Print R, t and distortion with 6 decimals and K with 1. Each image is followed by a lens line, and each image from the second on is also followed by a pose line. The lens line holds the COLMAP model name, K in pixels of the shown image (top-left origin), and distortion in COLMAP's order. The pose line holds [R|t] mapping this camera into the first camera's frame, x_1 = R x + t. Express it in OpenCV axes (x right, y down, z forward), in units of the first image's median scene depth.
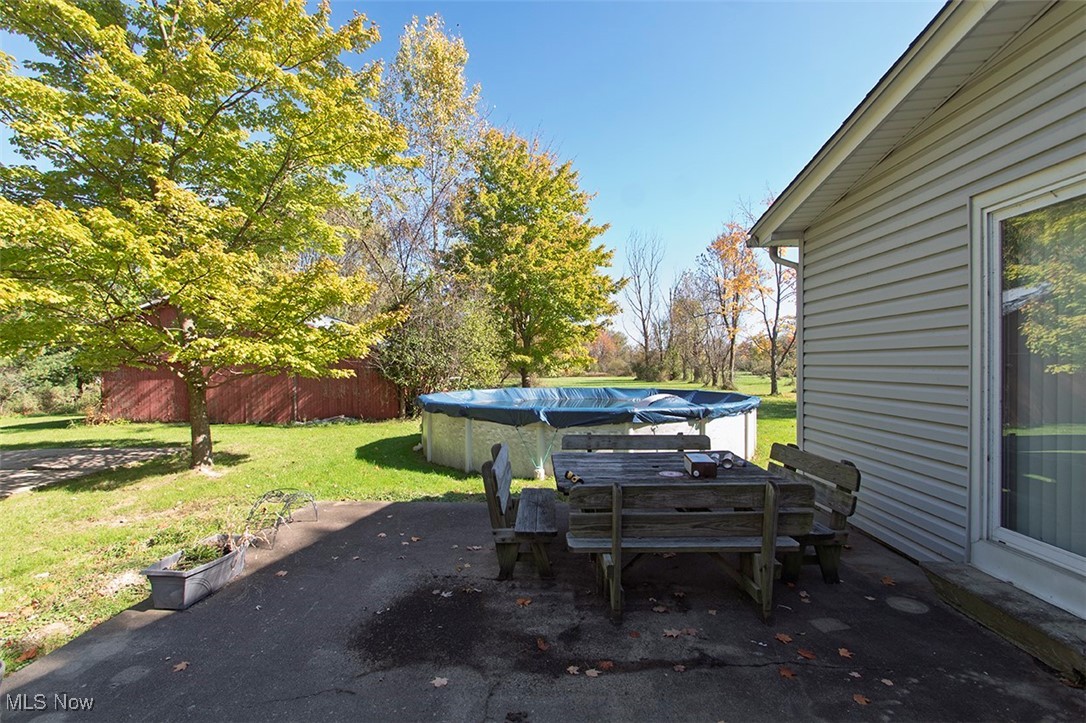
lens RADIAL K [[503.1, 0, 543.5], [0, 503.1, 362.5], [0, 0, 1]] dist [0.001361, 0.000073]
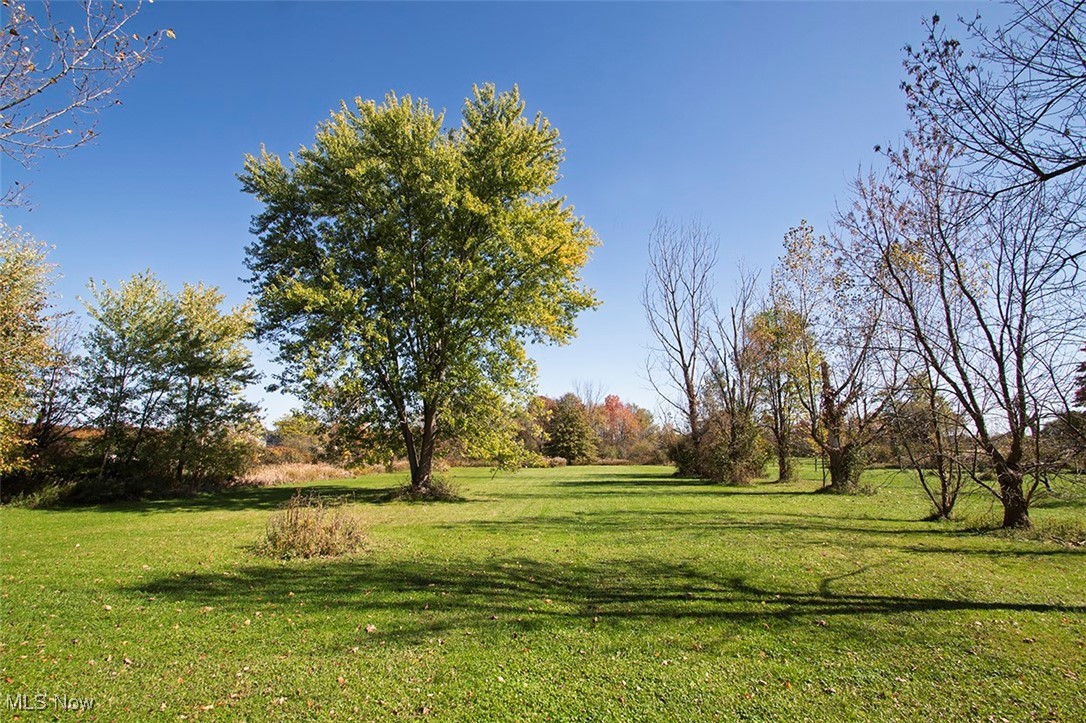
lens RADIAL K [[503.1, 0, 541.6], [0, 503.1, 363.6], [0, 0, 1]] dist [0.001361, 0.000073]
pose [[0.998750, -0.013303, -0.048186, 0.064328], [0.005243, 0.986502, -0.163666, 0.003011], [0.049713, 0.163209, 0.985338, 0.430355]]
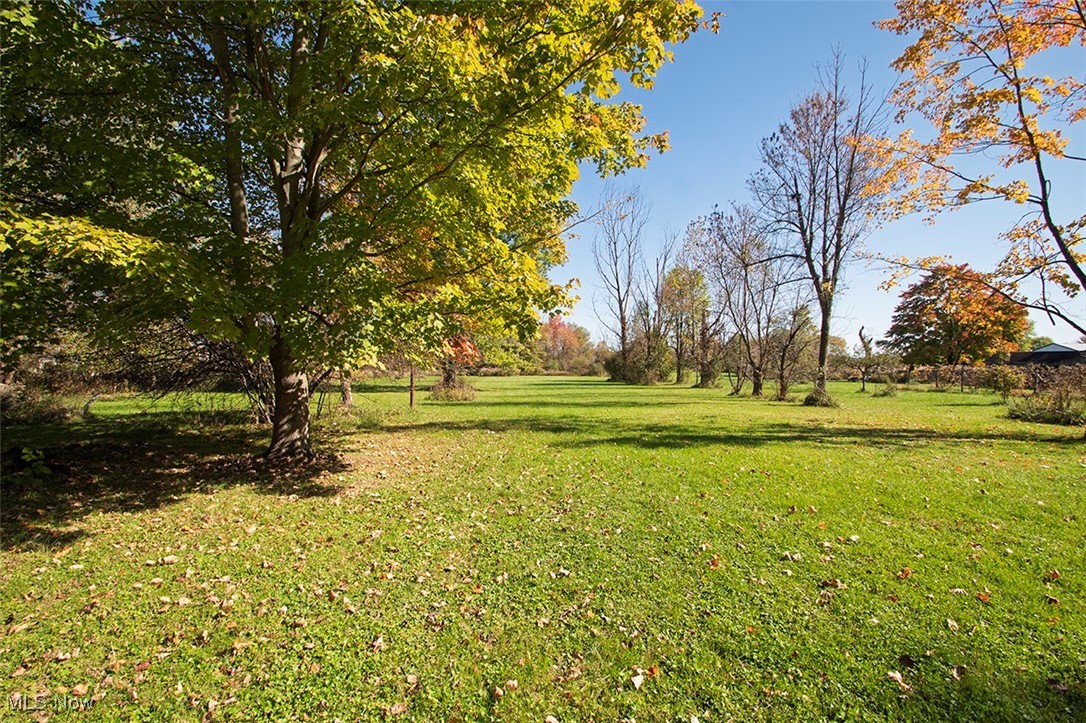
lens RADIAL K [[503.1, 0, 543.9], [0, 503.1, 361.3], [0, 0, 1]] dist [0.001361, 0.000073]
pose [[0.996581, 0.013972, 0.081435, 0.024617], [-0.014021, 0.999902, 0.000027, 0.006414], [-0.081427, -0.001169, 0.996679, 0.257399]]
